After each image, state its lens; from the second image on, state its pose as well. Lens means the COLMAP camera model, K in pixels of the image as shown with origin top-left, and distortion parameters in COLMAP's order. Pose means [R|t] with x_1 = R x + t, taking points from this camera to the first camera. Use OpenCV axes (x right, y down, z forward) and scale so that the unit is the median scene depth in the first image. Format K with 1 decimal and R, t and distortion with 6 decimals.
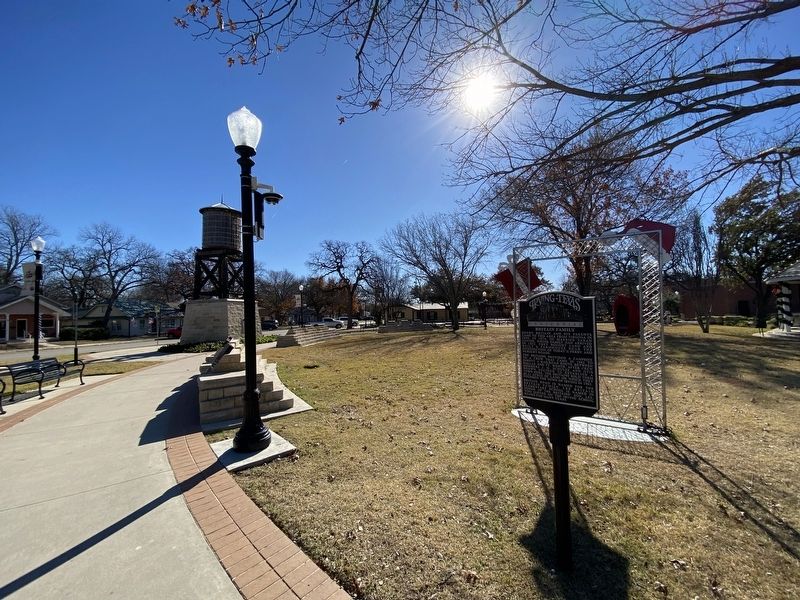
lens RADIAL K [[322.7, 0, 389.6], [0, 322.7, 300.7], [0, 0, 1]] dist [0.019450, -0.022156]
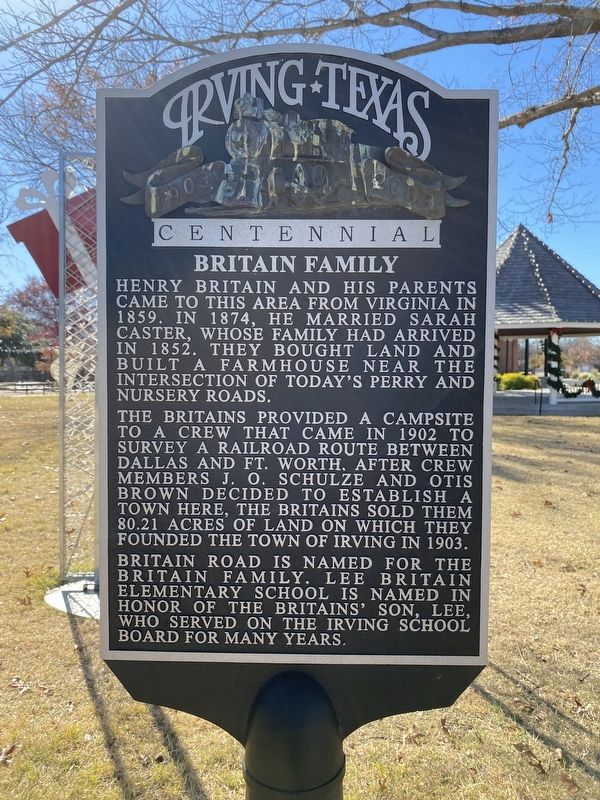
lens RADIAL K [[603.3, 0, 303.0], [0, 603.3, 395.4], [0, 0, 1]] dist [-0.002222, -0.001598]
pose [[0.728018, -0.002052, 0.685555, 0.275966], [-0.046203, 0.997575, 0.052051, 0.140410], [-0.684000, -0.069569, 0.726157, 0.731636]]
